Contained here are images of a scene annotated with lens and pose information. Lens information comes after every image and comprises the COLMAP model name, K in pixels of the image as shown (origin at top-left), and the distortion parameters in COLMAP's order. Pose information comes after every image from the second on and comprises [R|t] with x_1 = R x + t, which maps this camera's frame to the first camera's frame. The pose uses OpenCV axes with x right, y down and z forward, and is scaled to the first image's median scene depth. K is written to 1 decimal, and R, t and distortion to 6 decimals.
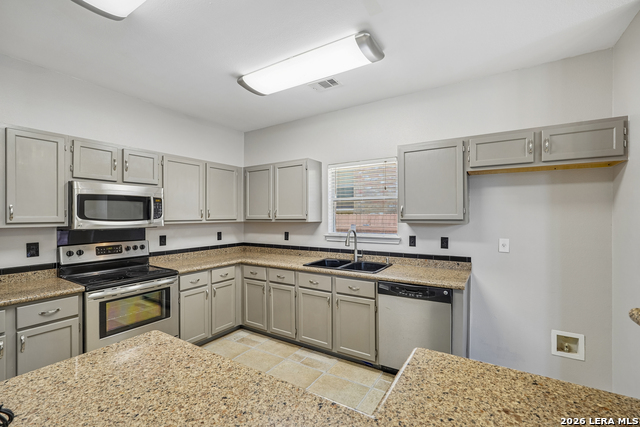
lens RADIAL K [[282.7, 0, 314.9], [0, 282.7, 218.0], [0, 0, 1]] dist [-0.005833, 0.001844]
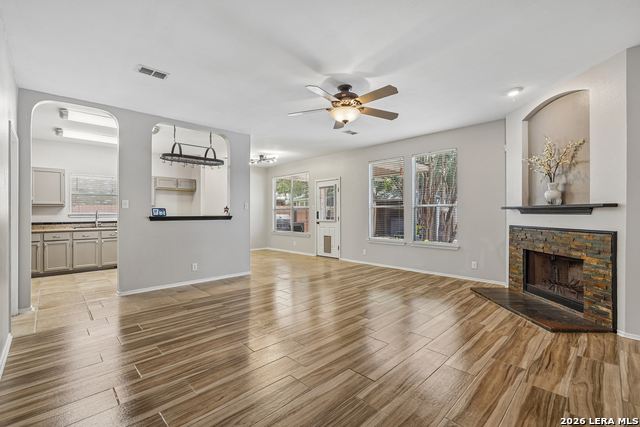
lens RADIAL K [[282.7, 0, 316.3], [0, 282.7, 213.8], [0, 0, 1]] dist [-0.005833, 0.001844]
pose [[0.242554, -0.000083, 0.970138, -1.567404], [0.008393, 0.999963, -0.002013, 0.092617], [-0.970102, 0.008630, 0.242546, -1.073491]]
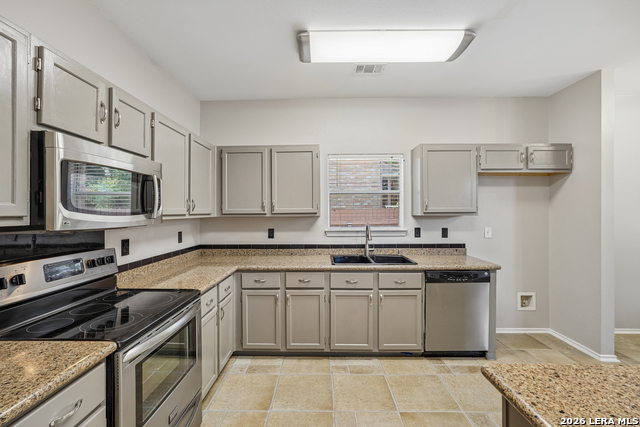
lens RADIAL K [[282.7, 0, 320.3], [0, 282.7, 213.3], [0, 0, 1]] dist [-0.005833, 0.001844]
pose [[0.851103, -0.001722, 0.524996, -0.583434], [0.004855, 0.999978, -0.004591, 0.011101], [-0.524977, 0.006456, 0.851092, 0.281326]]
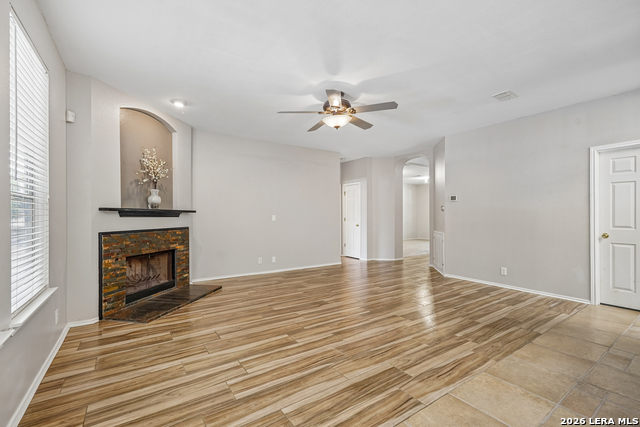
lens RADIAL K [[282.7, 0, 316.8], [0, 282.7, 216.0], [0, 0, 1]] dist [-0.005833, 0.001844]
pose [[-0.402195, 0.002165, -0.915551, 0.866624], [-0.004727, 0.999979, 0.004442, 0.085521], [0.915542, 0.006115, -0.402177, -0.468315]]
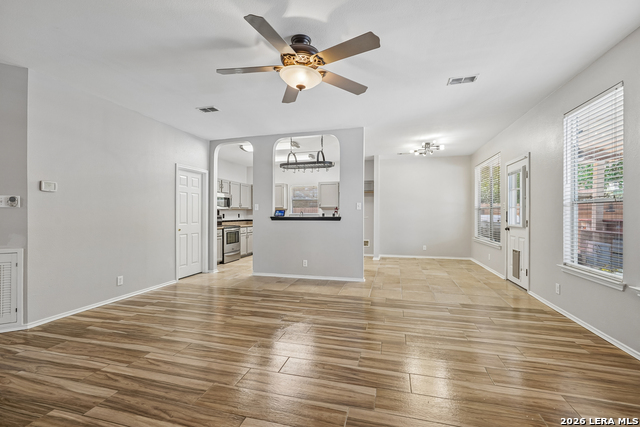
lens RADIAL K [[282.7, 0, 319.7], [0, 282.7, 213.8], [0, 0, 1]] dist [-0.005833, 0.001844]
pose [[0.956115, 0.000201, 0.292991, -0.540768], [0.001702, 0.999979, -0.006239, 0.089822], [-0.292986, 0.006464, 0.956095, -1.762981]]
